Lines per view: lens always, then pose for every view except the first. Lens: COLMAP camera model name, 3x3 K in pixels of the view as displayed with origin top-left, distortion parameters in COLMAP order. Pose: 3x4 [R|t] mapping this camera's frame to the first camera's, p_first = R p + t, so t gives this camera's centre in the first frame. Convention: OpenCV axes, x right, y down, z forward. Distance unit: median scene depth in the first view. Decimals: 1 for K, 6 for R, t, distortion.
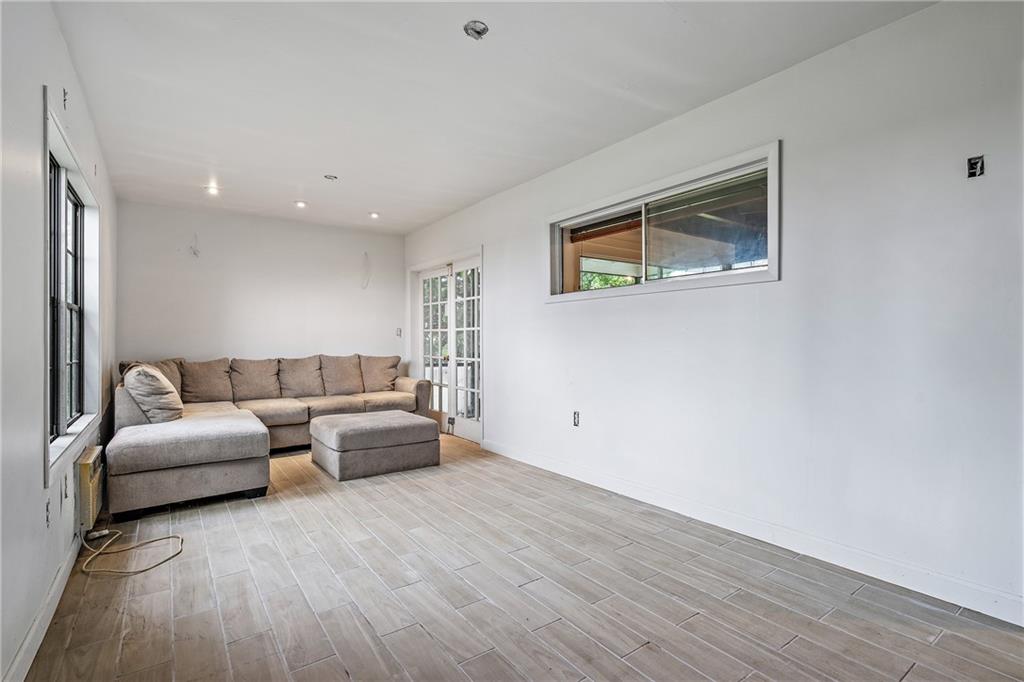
lens RADIAL K [[487.6, 0, 508.6], [0, 487.6, 343.8], [0, 0, 1]] dist [0.002164, 0.002721]
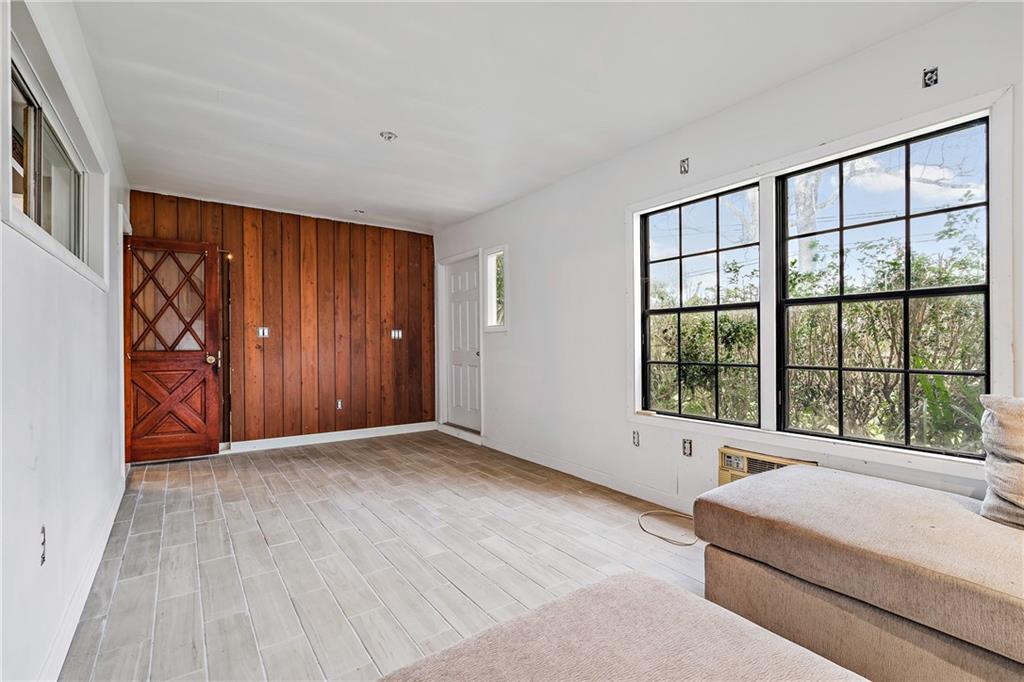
lens RADIAL K [[467.8, 0, 510.9], [0, 467.8, 339.6], [0, 0, 1]] dist [-0.000752, 0.001046]
pose [[-0.999930, 0.006729, -0.009771, -0.417365], [0.006696, 0.999972, 0.003429, -0.023508], [0.009794, 0.003363, -0.999946, 2.416283]]
